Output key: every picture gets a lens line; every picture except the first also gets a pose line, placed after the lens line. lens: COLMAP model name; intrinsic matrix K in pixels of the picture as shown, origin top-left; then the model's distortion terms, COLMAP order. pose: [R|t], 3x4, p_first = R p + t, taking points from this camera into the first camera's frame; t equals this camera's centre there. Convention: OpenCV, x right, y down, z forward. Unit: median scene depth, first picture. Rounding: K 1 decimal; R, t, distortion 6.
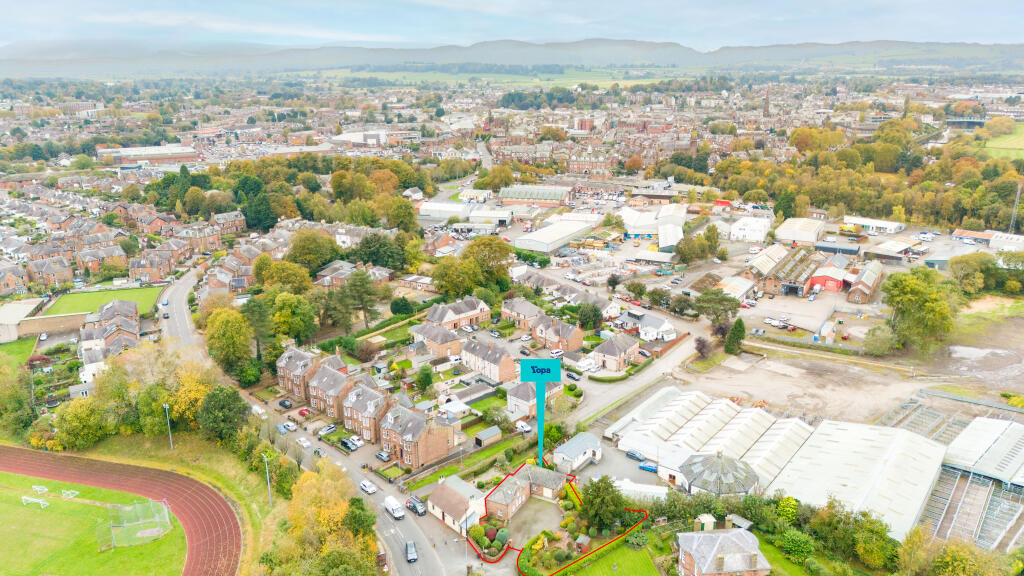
lens RADIAL K [[753.6, 0, 512.0], [0, 753.6, 288.0], [0, 0, 1]] dist [0.138020, -0.145371]
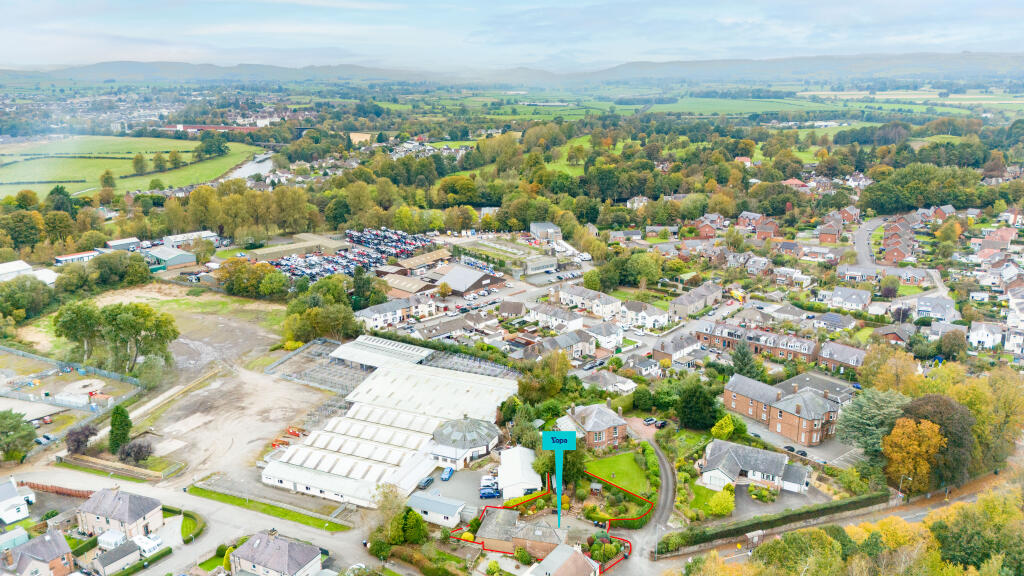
lens RADIAL K [[753.6, 0, 512.0], [0, 753.6, 288.0], [0, 0, 1]] dist [0.138020, -0.145371]
pose [[-0.233447, -0.262058, 0.936391, -0.471044], [0.298387, 0.897231, 0.325488, -0.190386], [-0.925455, 0.355391, -0.131261, 0.613474]]
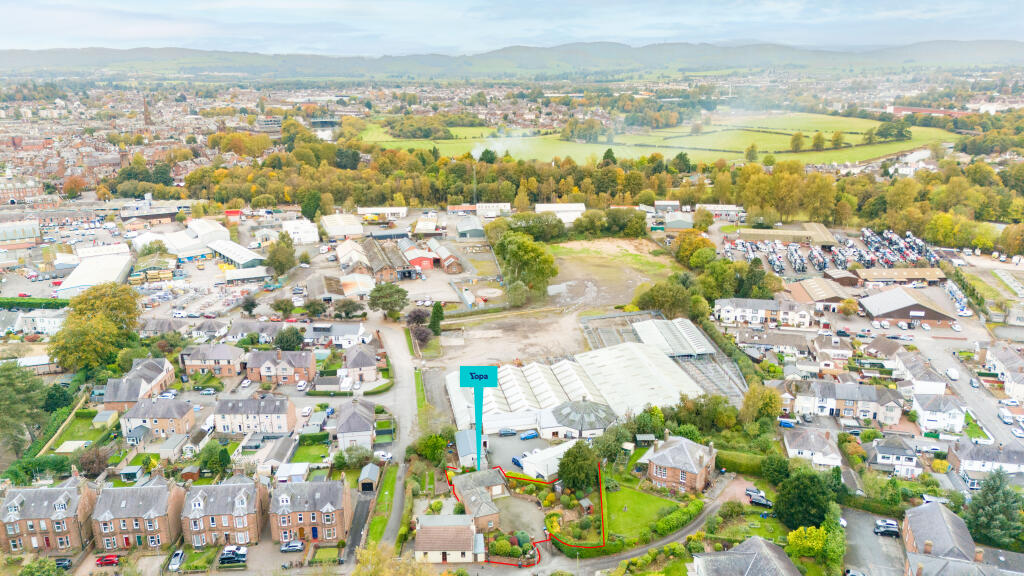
lens RADIAL K [[753.6, 0, 512.0], [0, 753.6, 288.0], [0, 0, 1]] dist [0.138020, -0.145371]
pose [[0.658790, -0.218024, 0.720043, -0.366081], [0.223861, 0.970544, 0.089057, -0.046591], [-0.718250, 0.102520, 0.688191, 0.156465]]
